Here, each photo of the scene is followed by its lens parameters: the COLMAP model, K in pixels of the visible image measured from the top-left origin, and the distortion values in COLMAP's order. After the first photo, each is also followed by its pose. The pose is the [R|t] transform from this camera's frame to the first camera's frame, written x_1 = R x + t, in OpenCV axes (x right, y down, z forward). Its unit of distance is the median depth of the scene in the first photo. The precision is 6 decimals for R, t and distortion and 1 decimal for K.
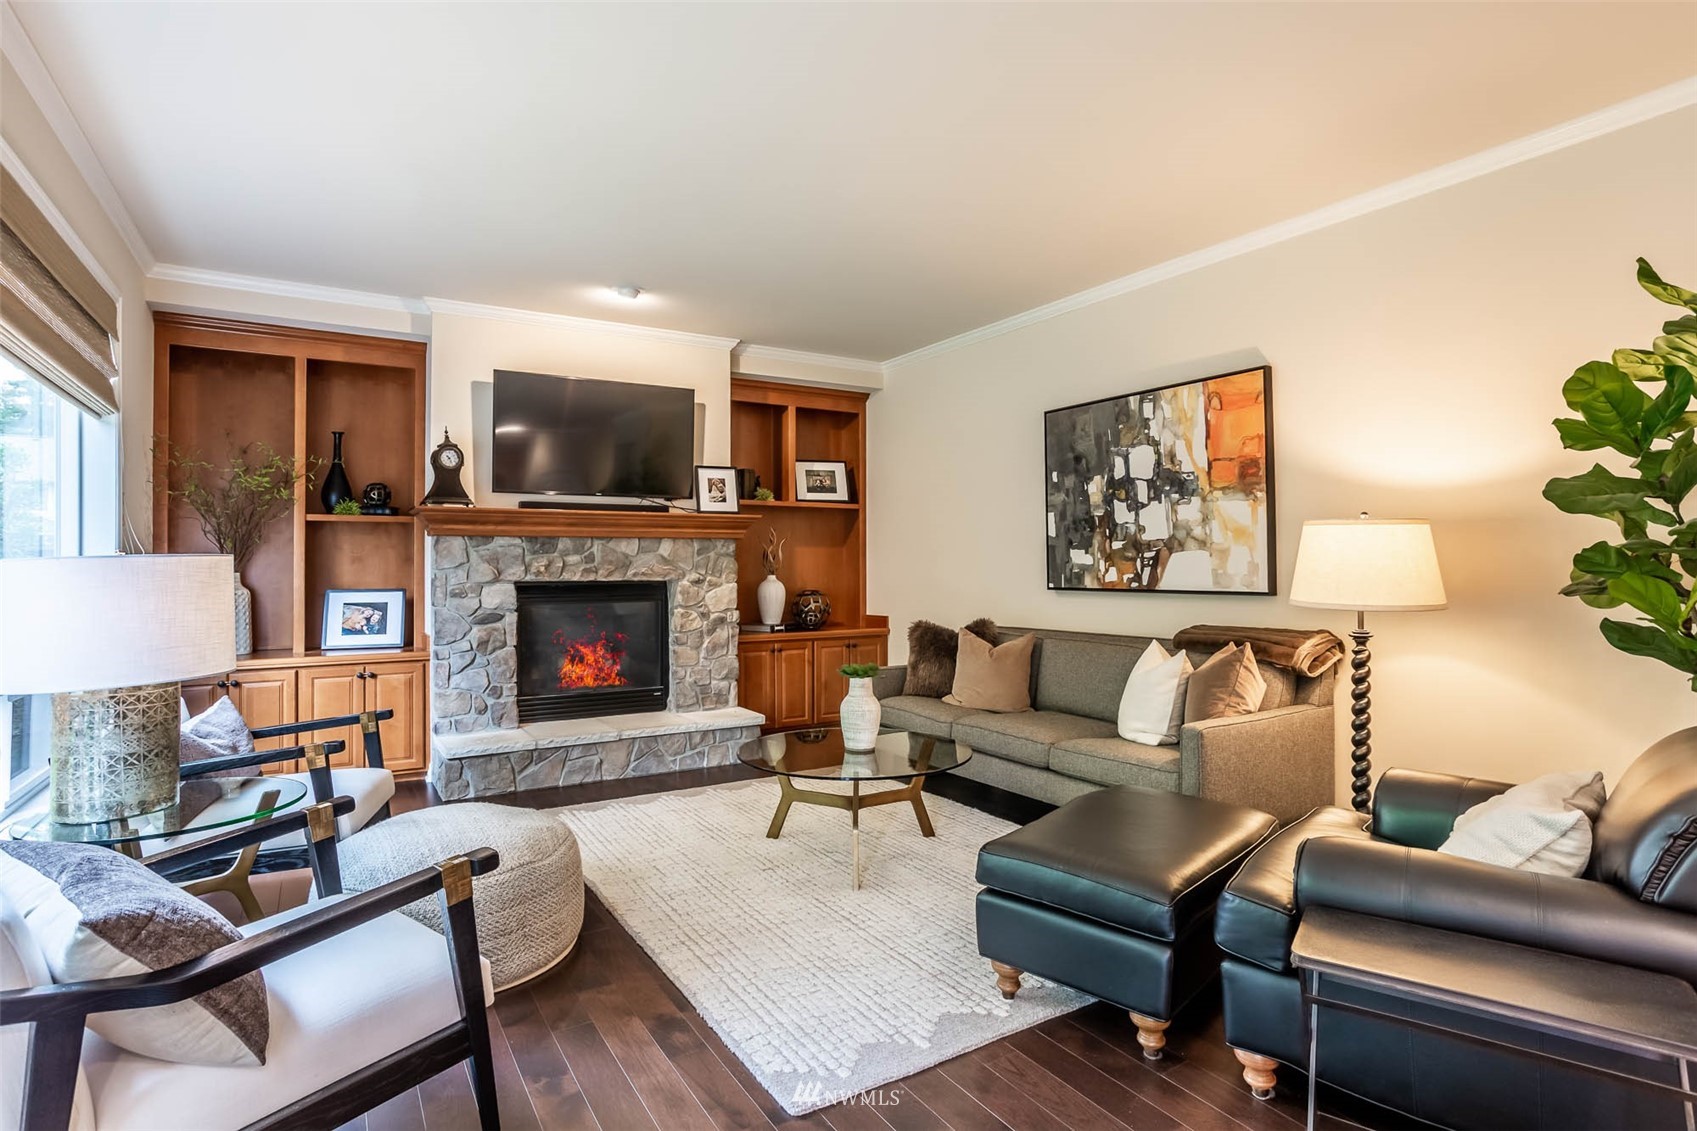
lens RADIAL K [[836.5, 0, 841.0], [0, 836.5, 563.7], [0, 0, 1]] dist [-0.024287, 0.000697]
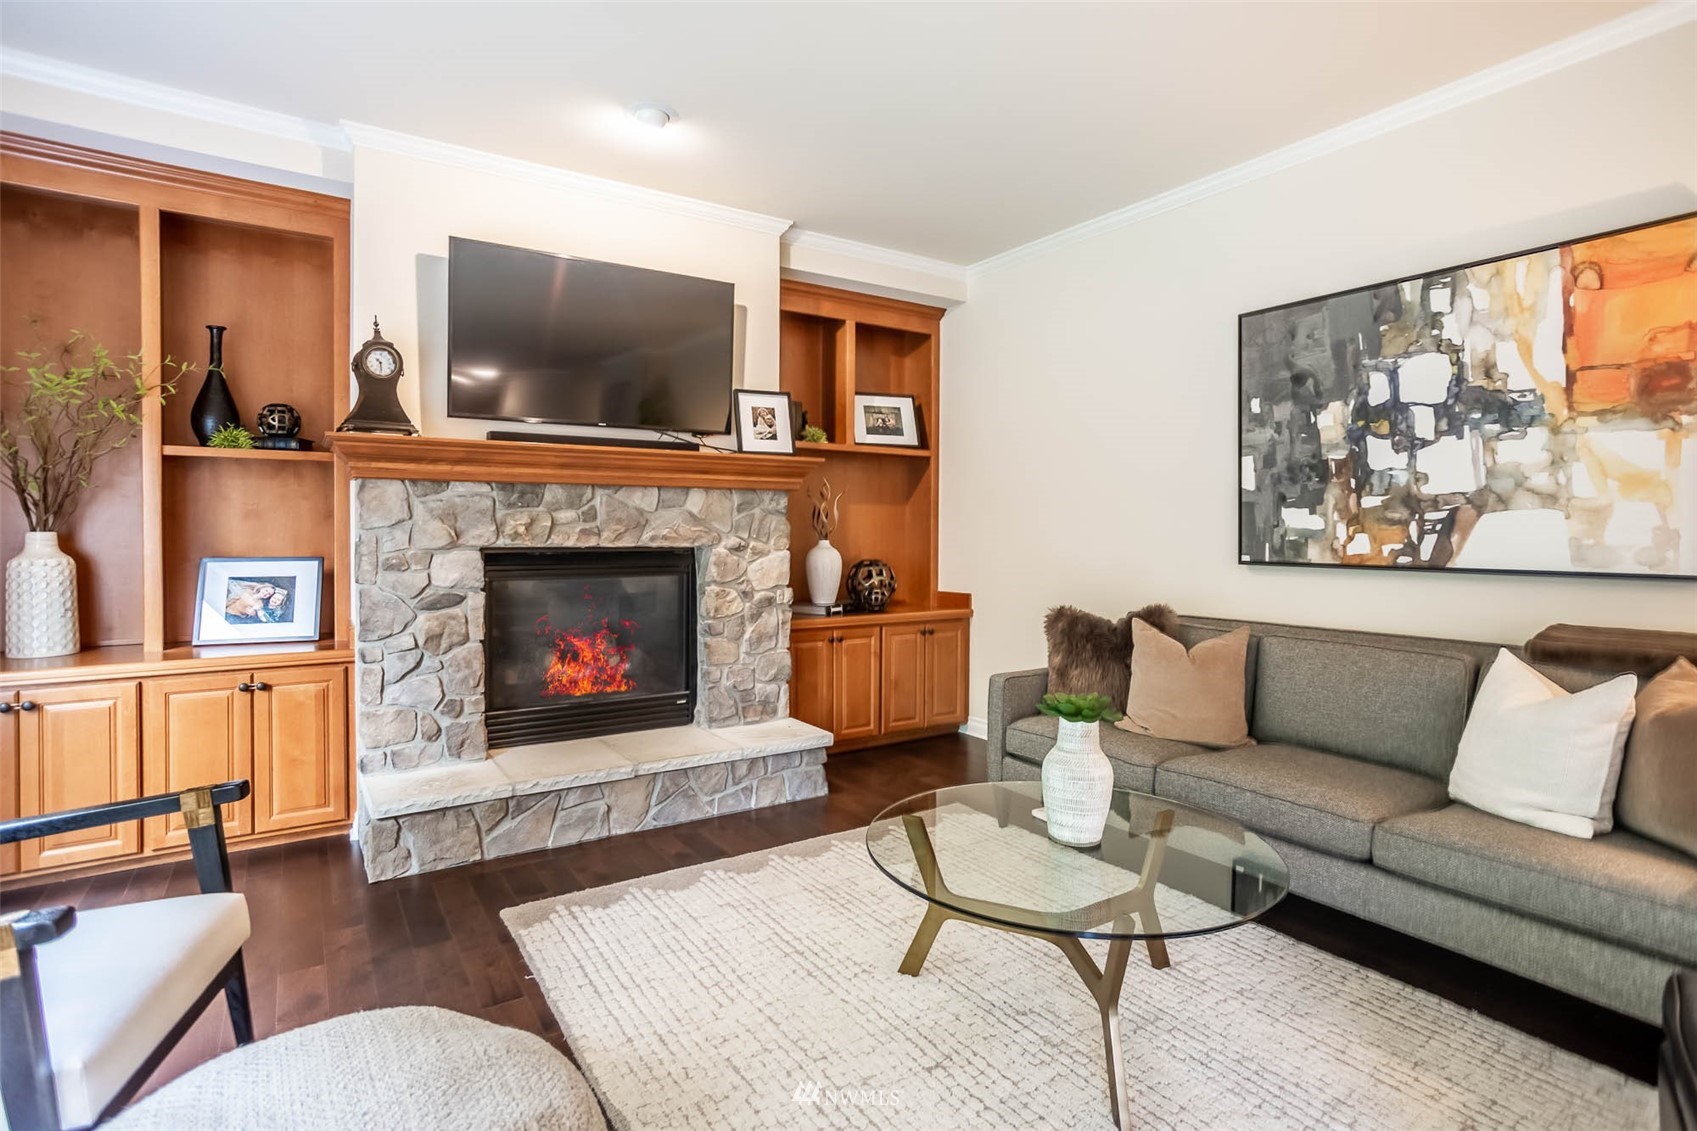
lens RADIAL K [[819.8, 0, 852.1], [0, 819.8, 549.2], [0, 0, 1]] dist [-0.039841, 0.027090]
pose [[0.999024, 0.007005, 0.043606, -0.115720], [-0.008138, 0.999632, 0.025881, 0.002922], [-0.043409, -0.026210, 0.998714, 0.318624]]
